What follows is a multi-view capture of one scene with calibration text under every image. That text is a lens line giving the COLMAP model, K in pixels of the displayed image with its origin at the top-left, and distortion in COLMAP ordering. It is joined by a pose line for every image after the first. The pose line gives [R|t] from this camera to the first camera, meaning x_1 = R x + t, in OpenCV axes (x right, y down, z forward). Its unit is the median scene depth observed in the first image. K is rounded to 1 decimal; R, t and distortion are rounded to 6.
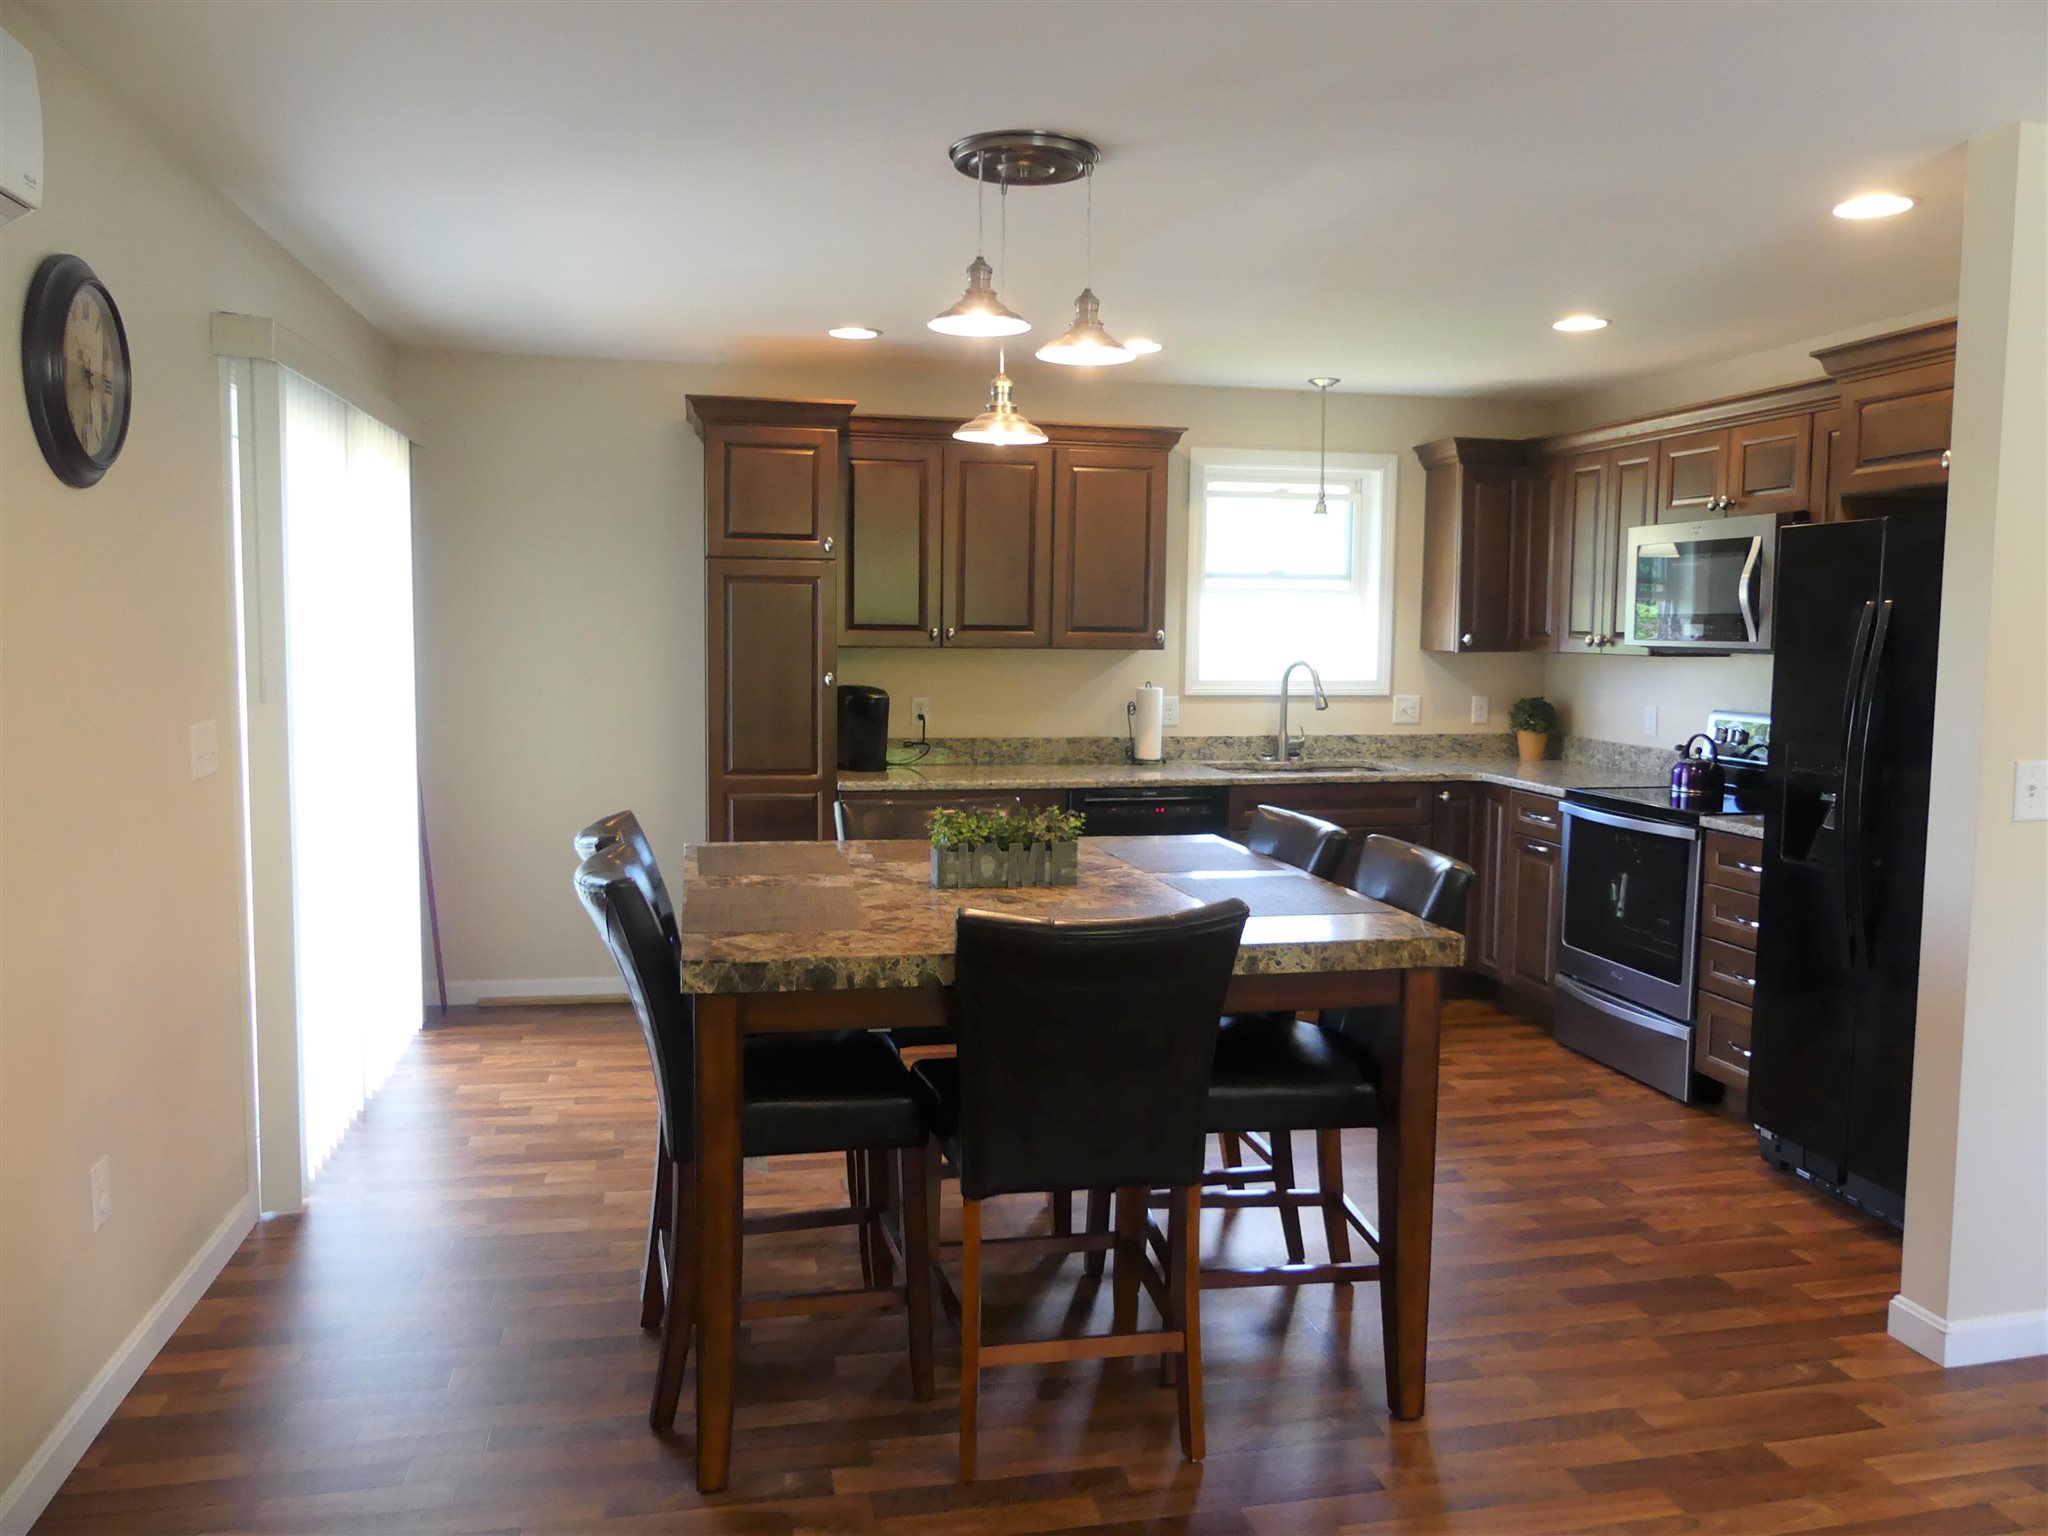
lens RADIAL K [[1550.6, 0, 1024.0], [0, 1550.6, 768.0], [0, 0, 1]] dist [-0.002232, -0.001939]
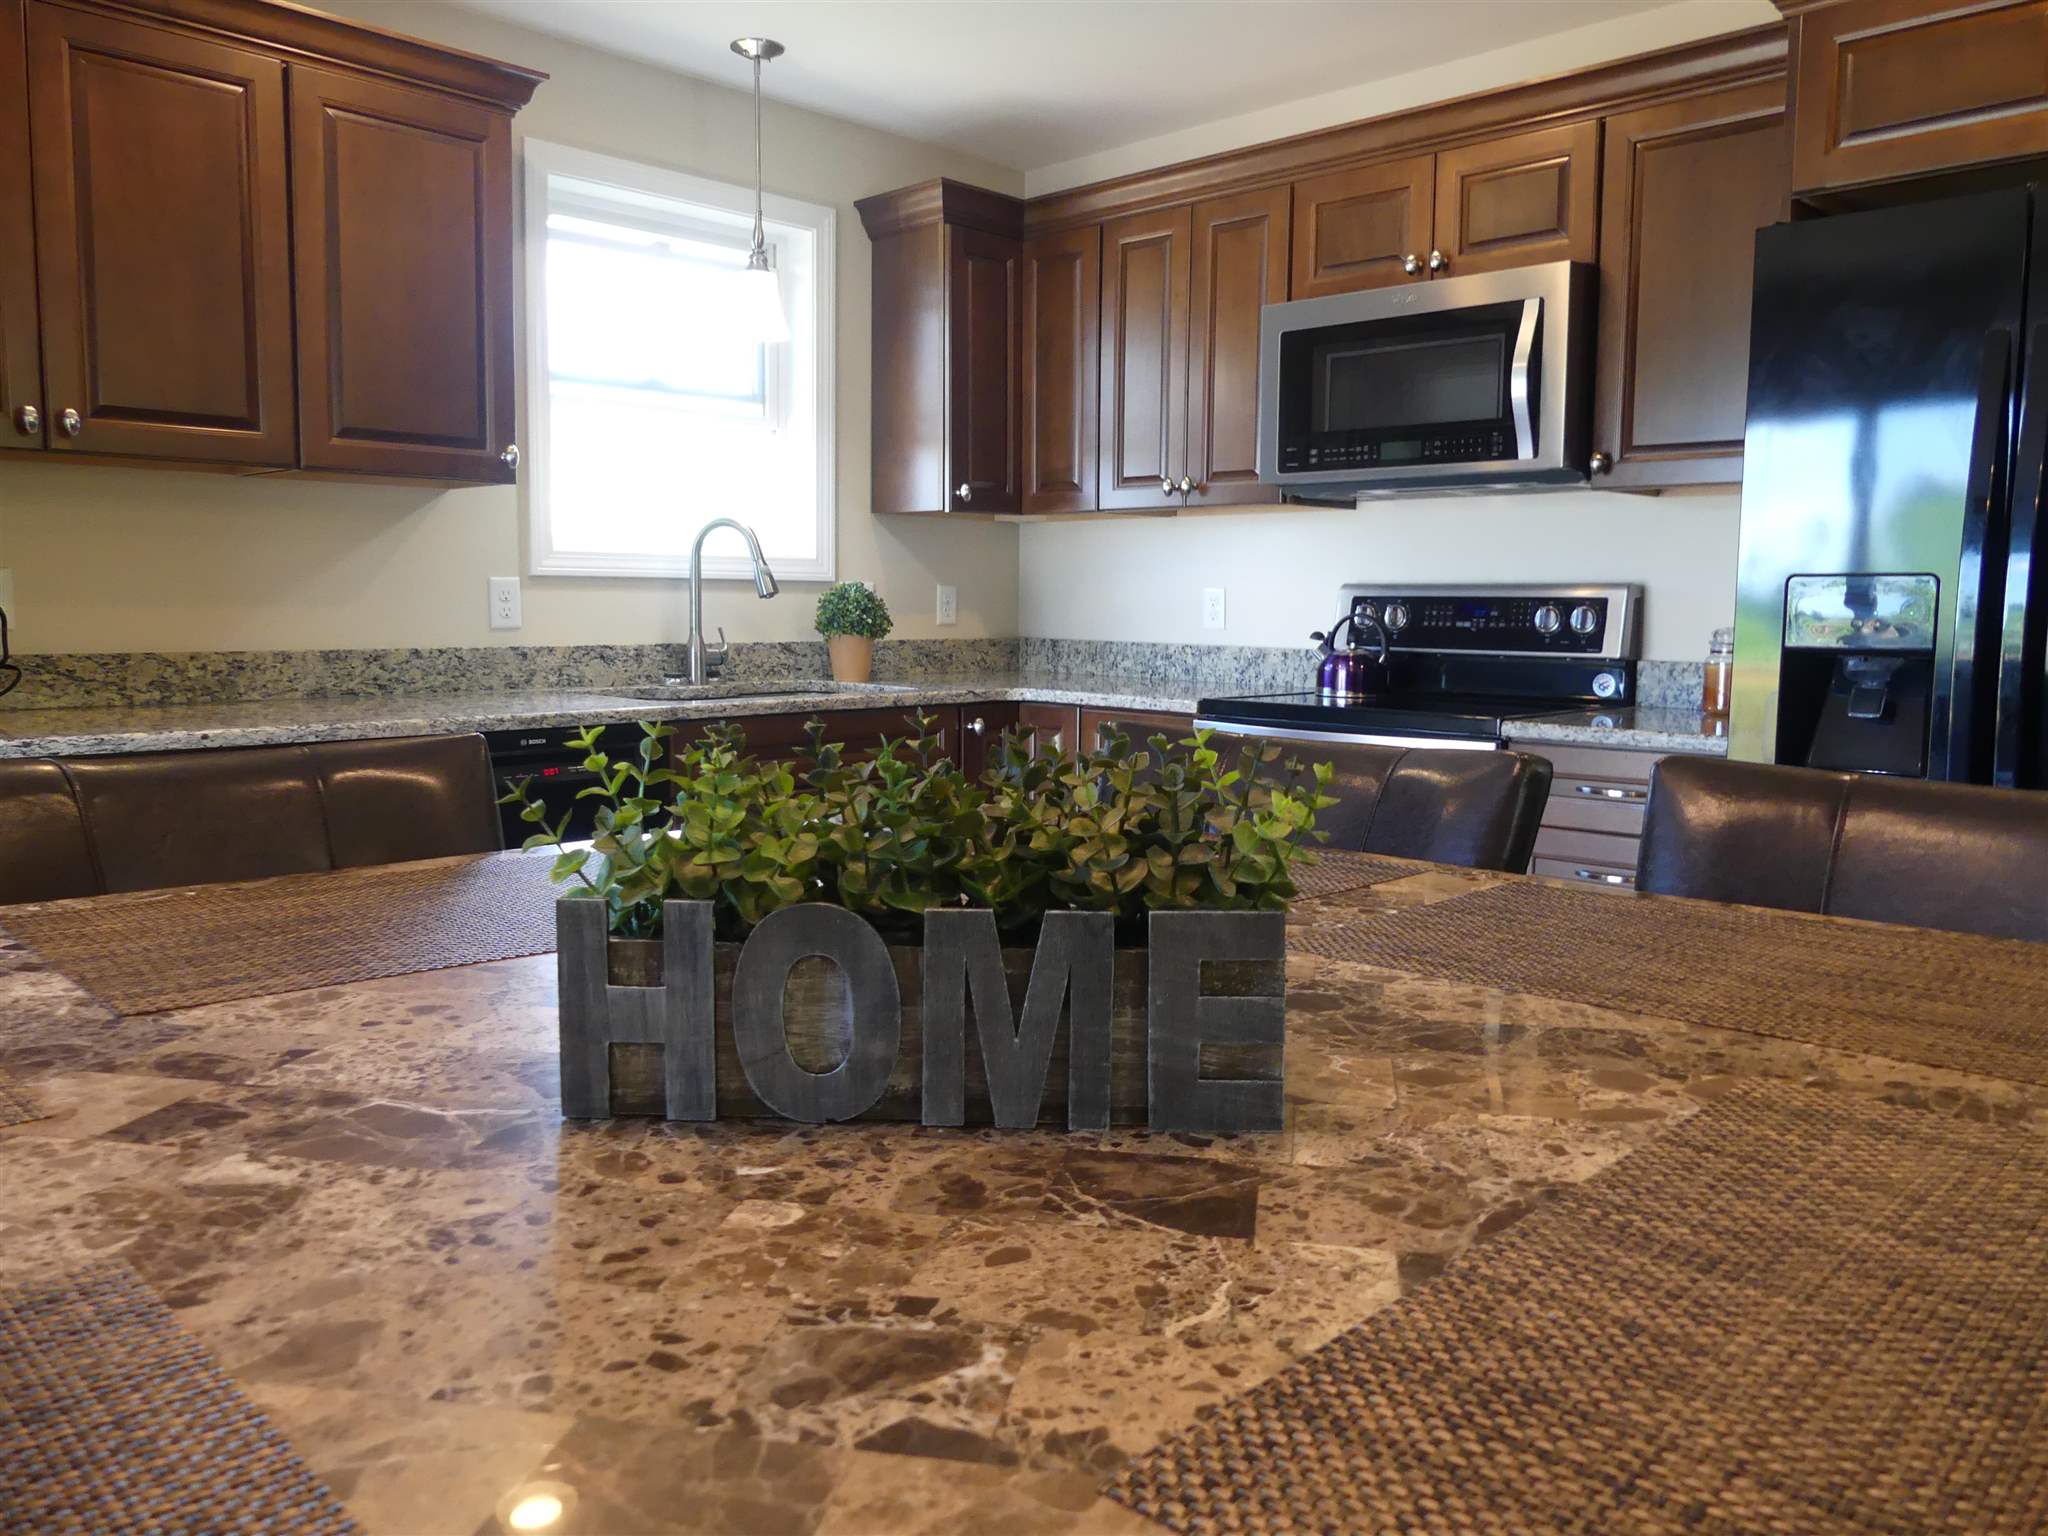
lens RADIAL K [[1550.6, 0, 1024.0], [0, 1550.6, 768.0], [0, 0, 1]] dist [-0.002232, -0.001939]
pose [[0.844770, -0.058054, 0.531972, -0.054773], [0.046711, 0.998303, 0.034768, 0.013703], [-0.533088, -0.004522, 0.846048, 0.420149]]
